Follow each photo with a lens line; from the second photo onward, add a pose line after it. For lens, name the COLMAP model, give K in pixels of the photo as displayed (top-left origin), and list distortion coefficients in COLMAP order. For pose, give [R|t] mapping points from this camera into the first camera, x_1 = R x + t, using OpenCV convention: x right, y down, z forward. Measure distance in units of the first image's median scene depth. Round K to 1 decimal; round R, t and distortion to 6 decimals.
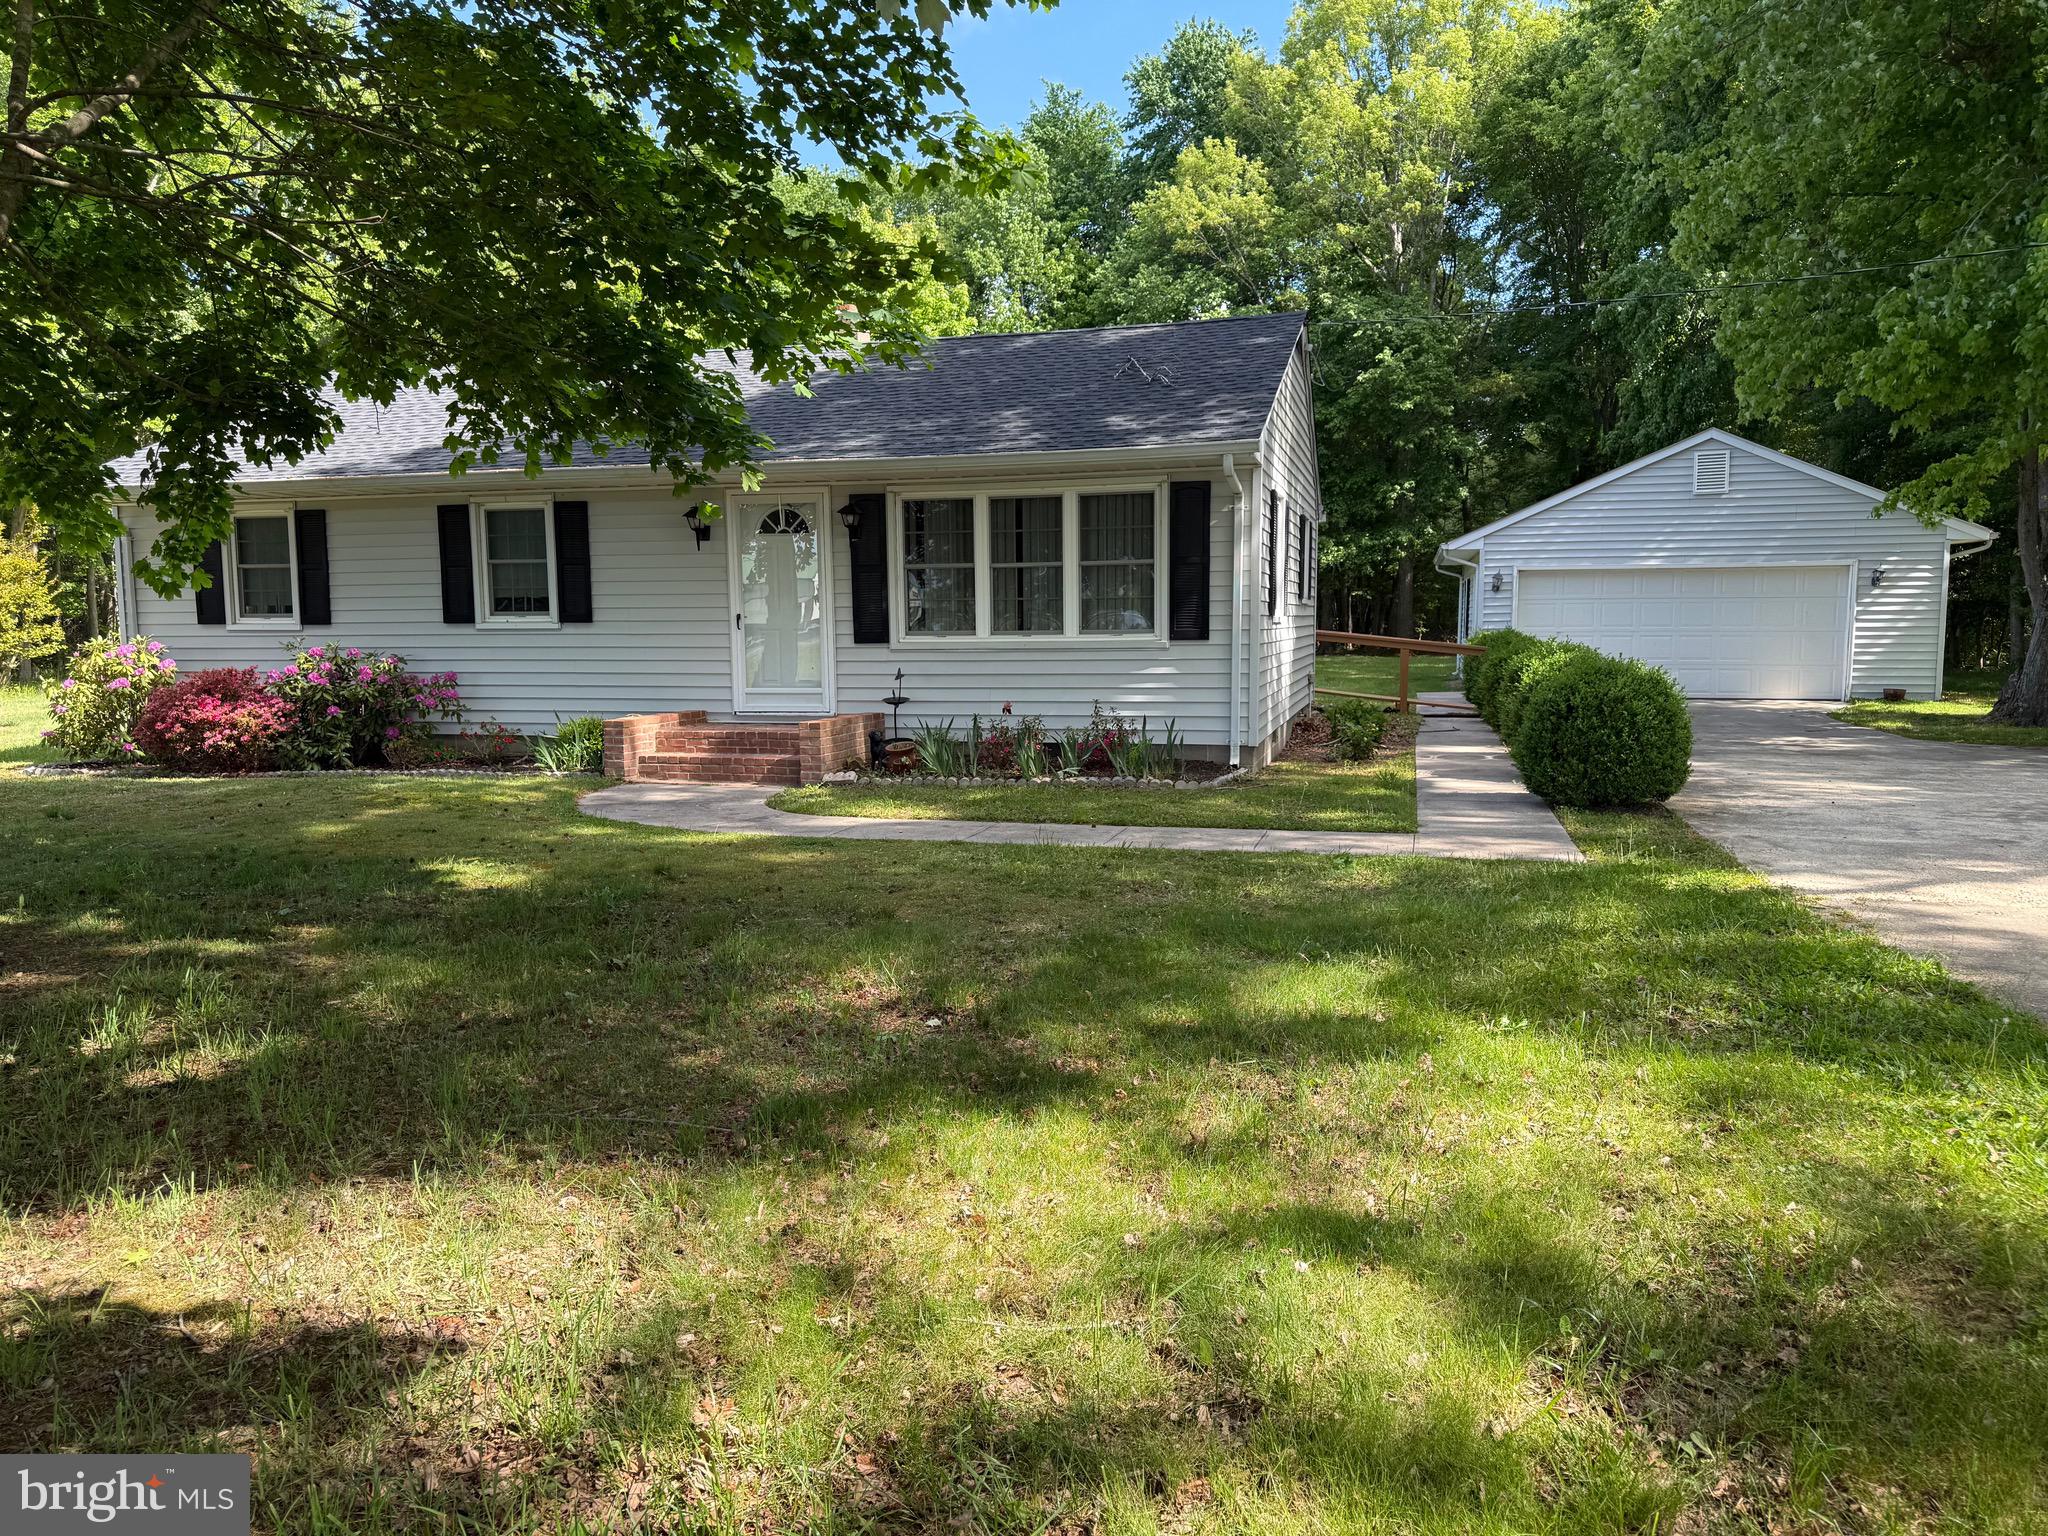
lens RADIAL K [[1448.2, 0, 991.1], [0, 1448.2, 767.8], [0, 0, 1]] dist [0.036020, -0.001233]
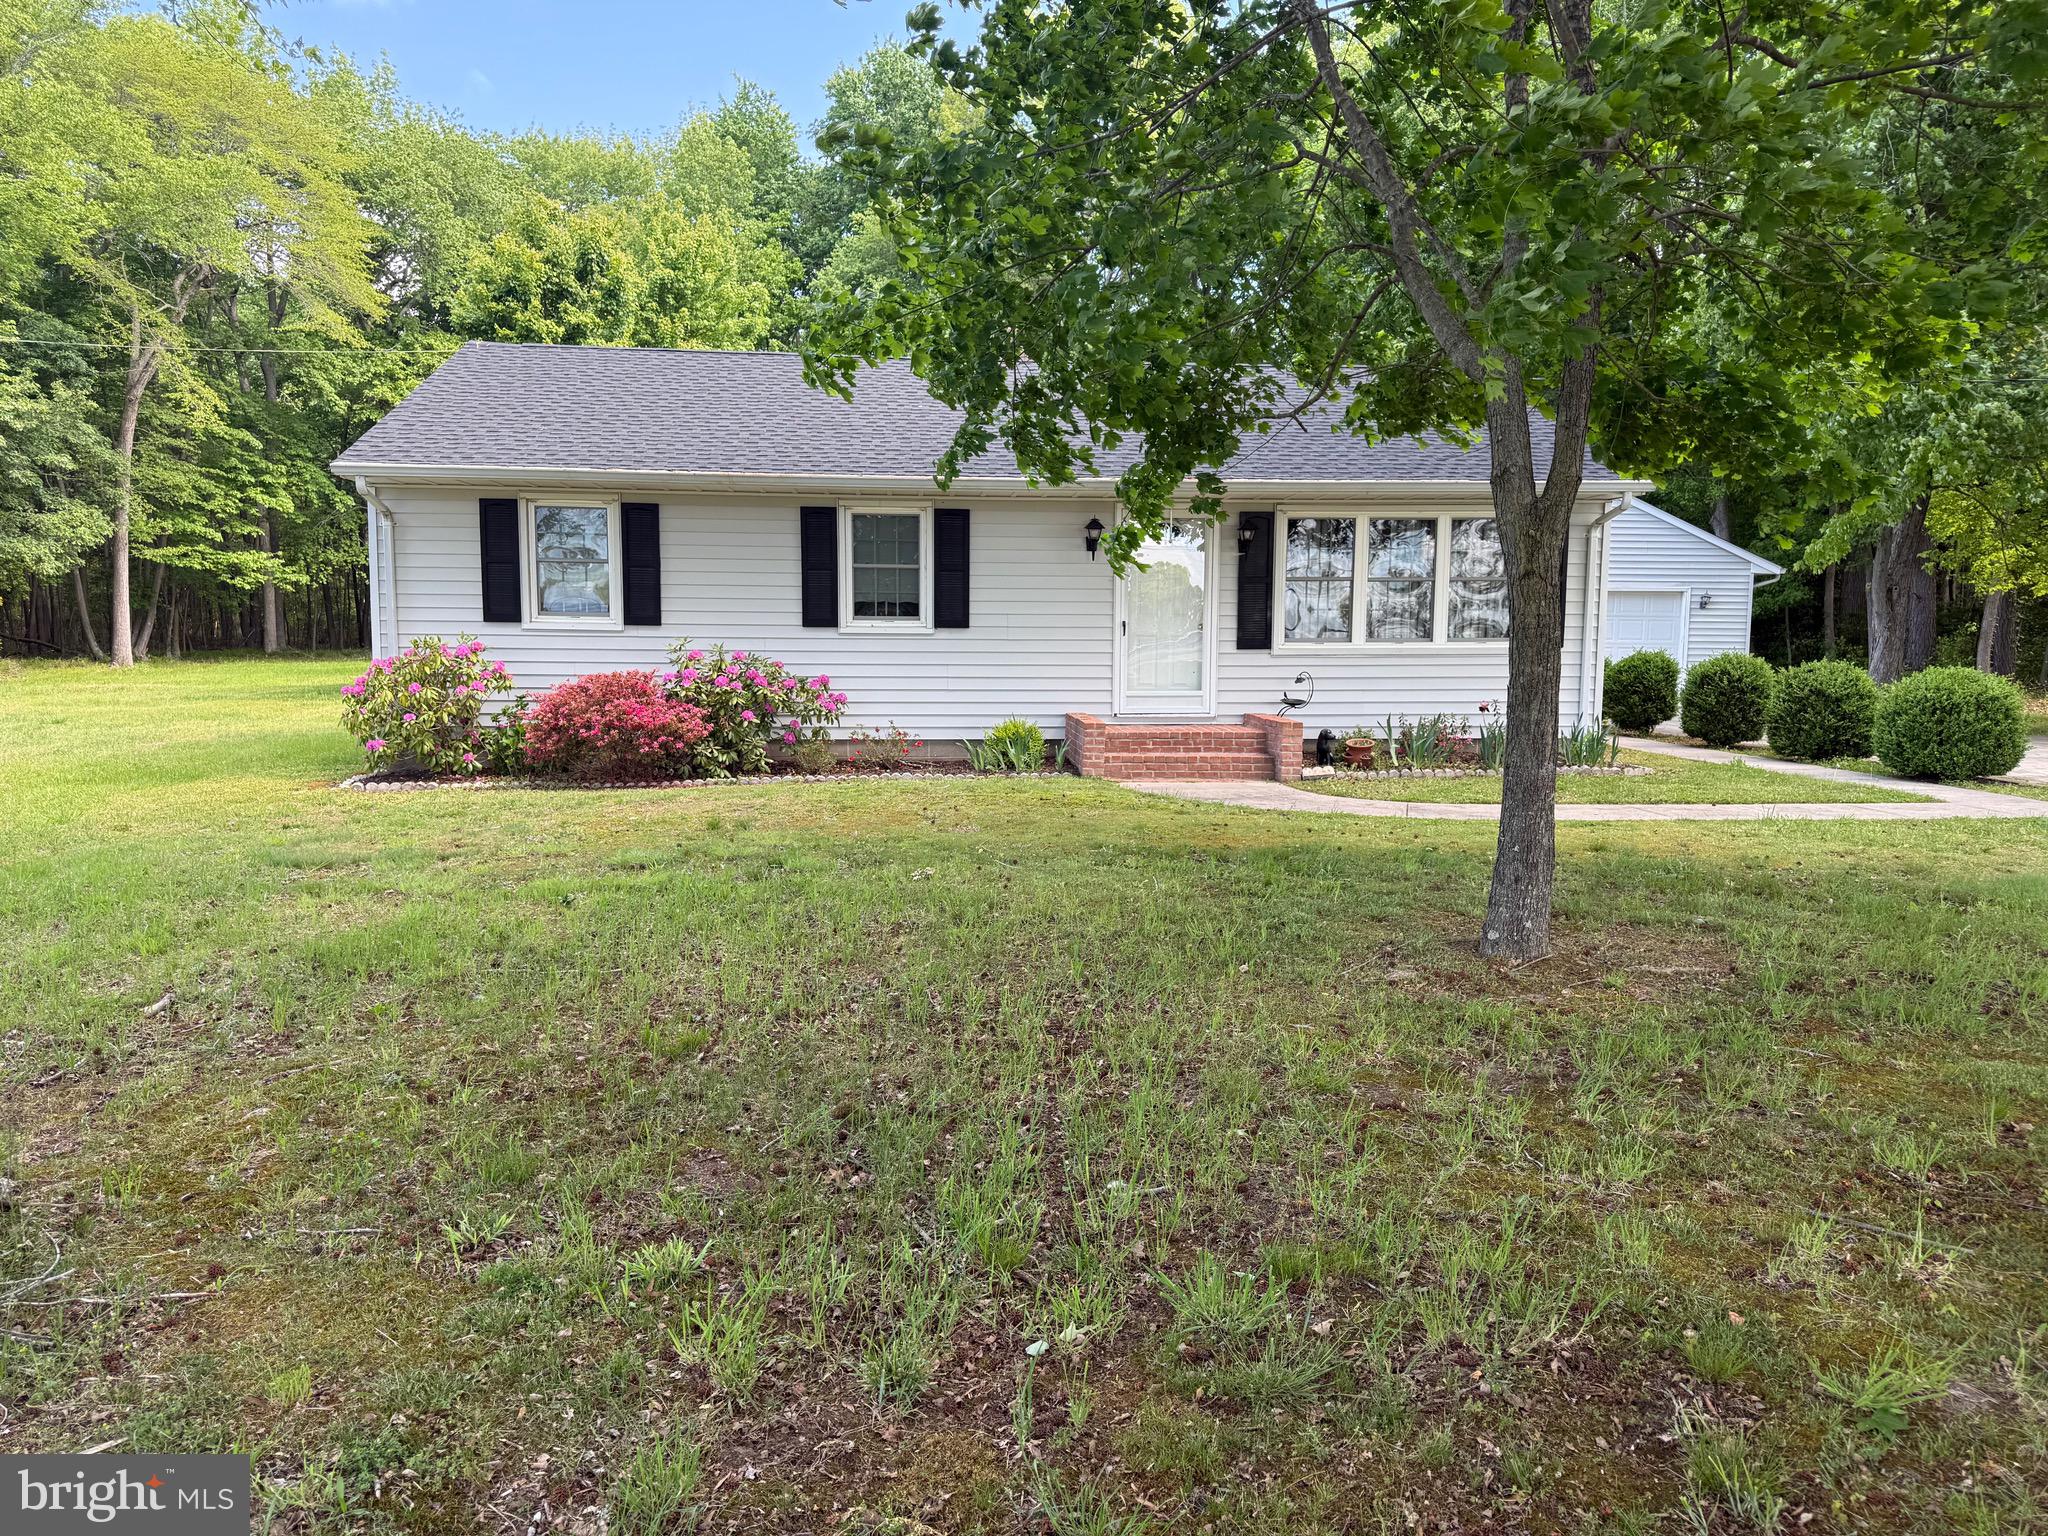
lens RADIAL K [[1469.1, 0, 1023.0], [0, 1469.1, 769.4], [0, 0, 1]] dist [0.038964, -0.042813]
pose [[0.948111, -0.018886, 0.317379, -0.566047], [0.020625, 0.999785, -0.002121, 0.002130], [-0.317271, 0.008557, 0.948296, 0.012833]]
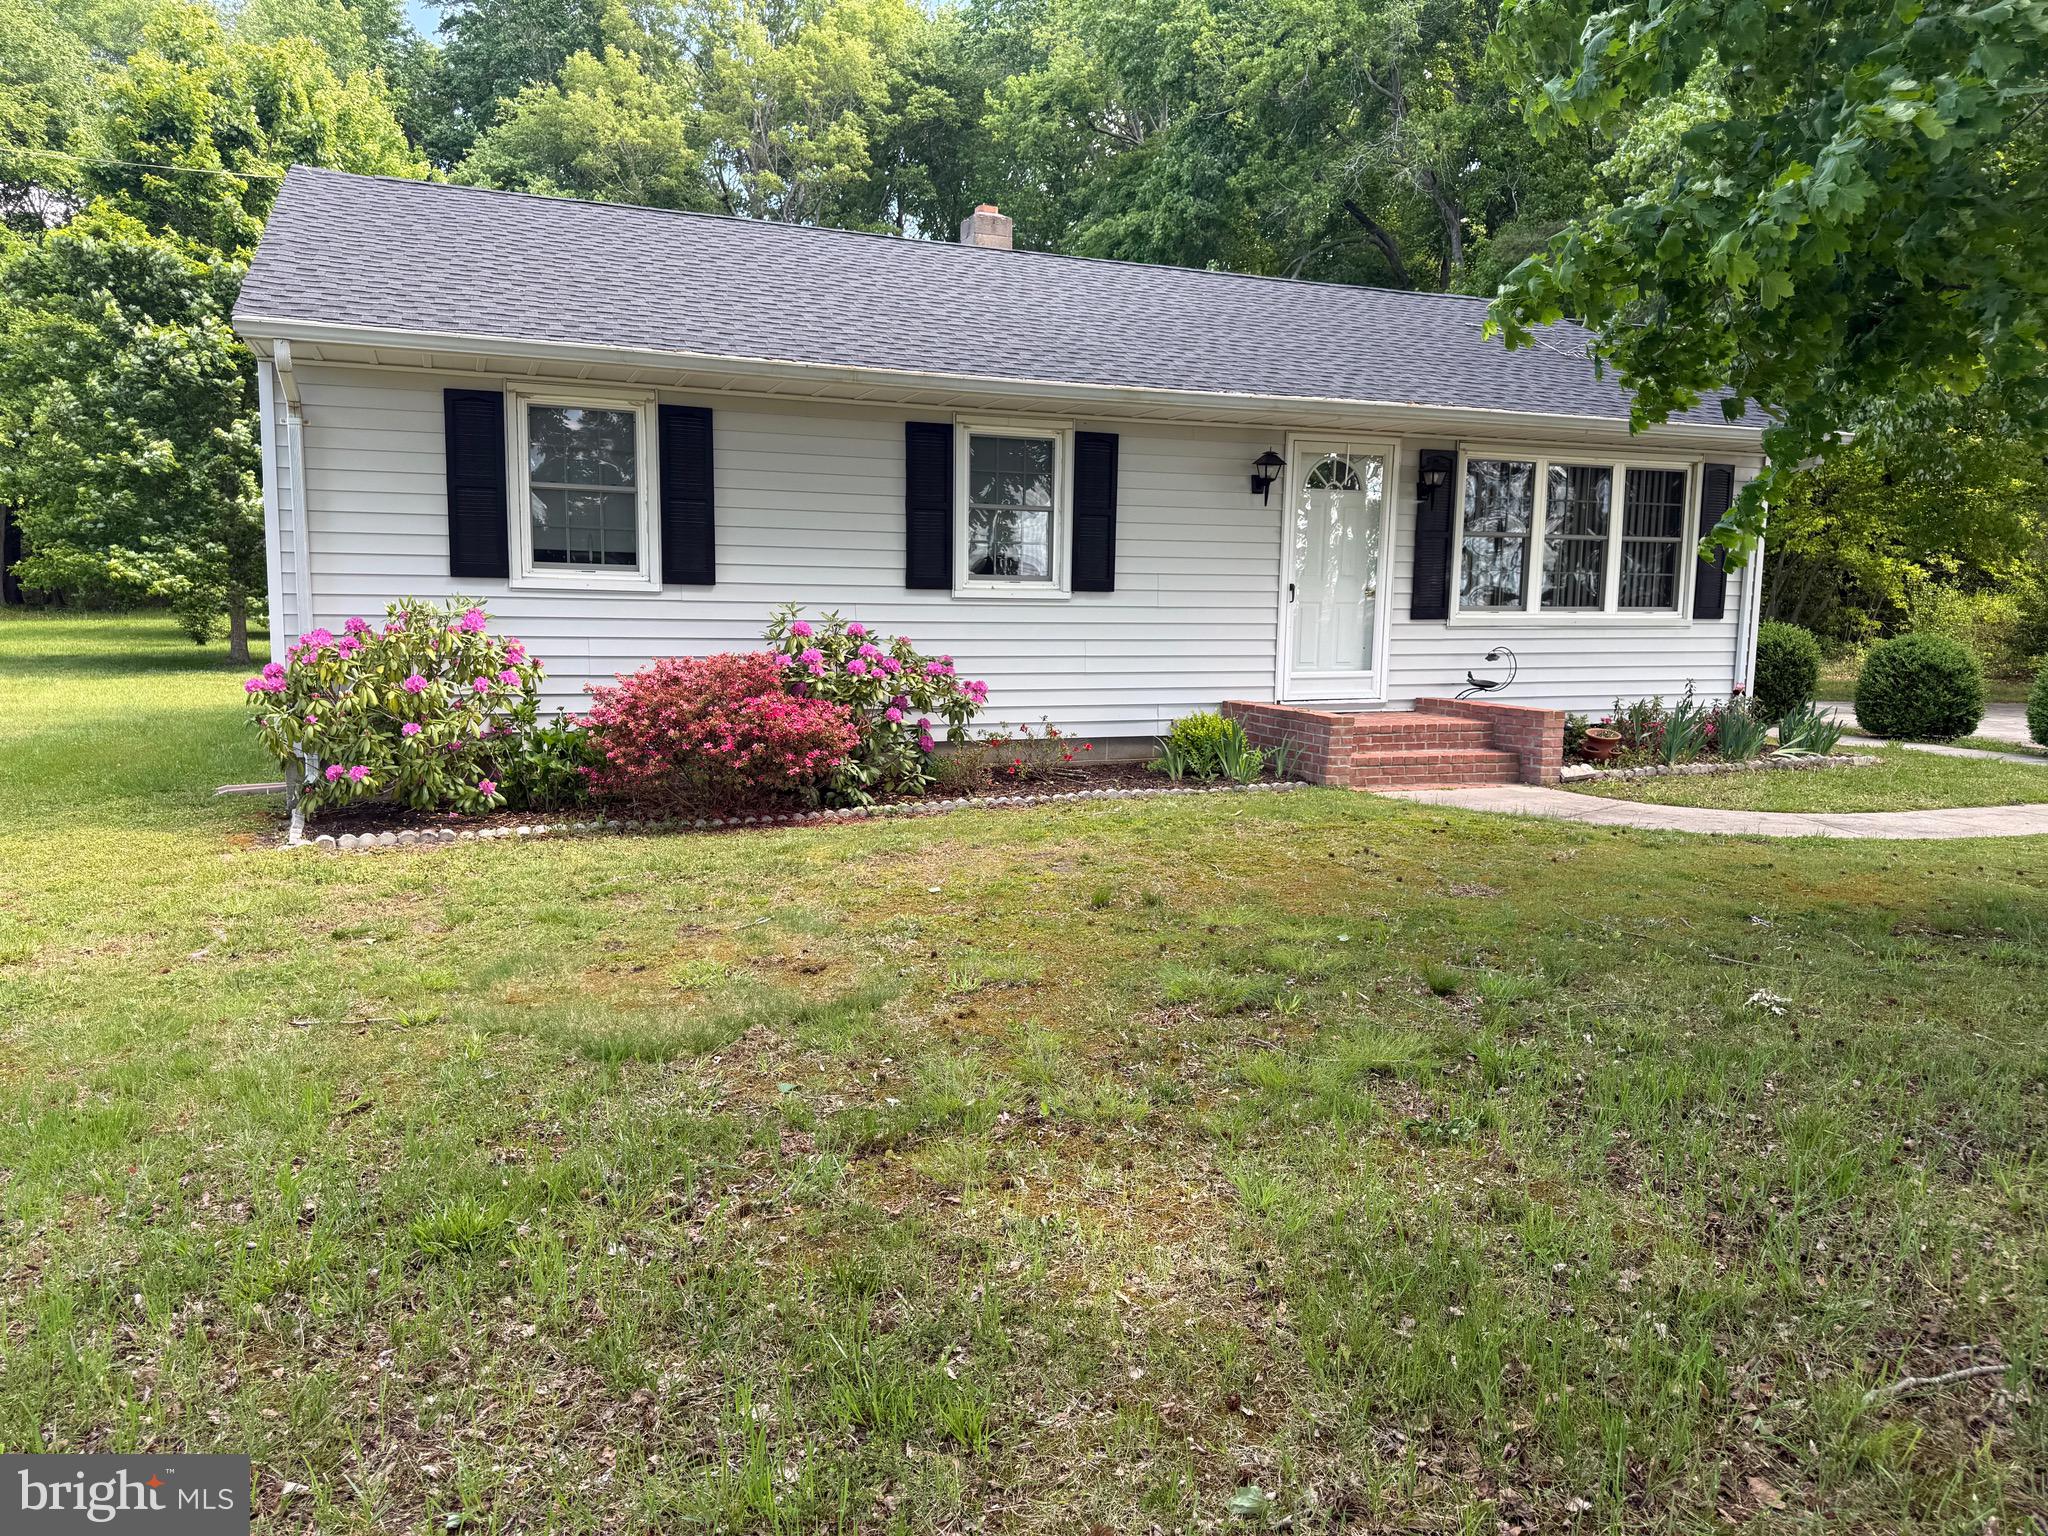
lens RADIAL K [[1440.1, 0, 1023.6], [0, 1440.1, 782.3], [0, 0, 1]] dist [0.042903, -0.027354]
pose [[0.817809, -0.060003, 0.572353, -0.761469], [0.037703, 0.997999, 0.050754, -0.038412], [-0.574253, -0.019928, 0.818435, 0.390698]]
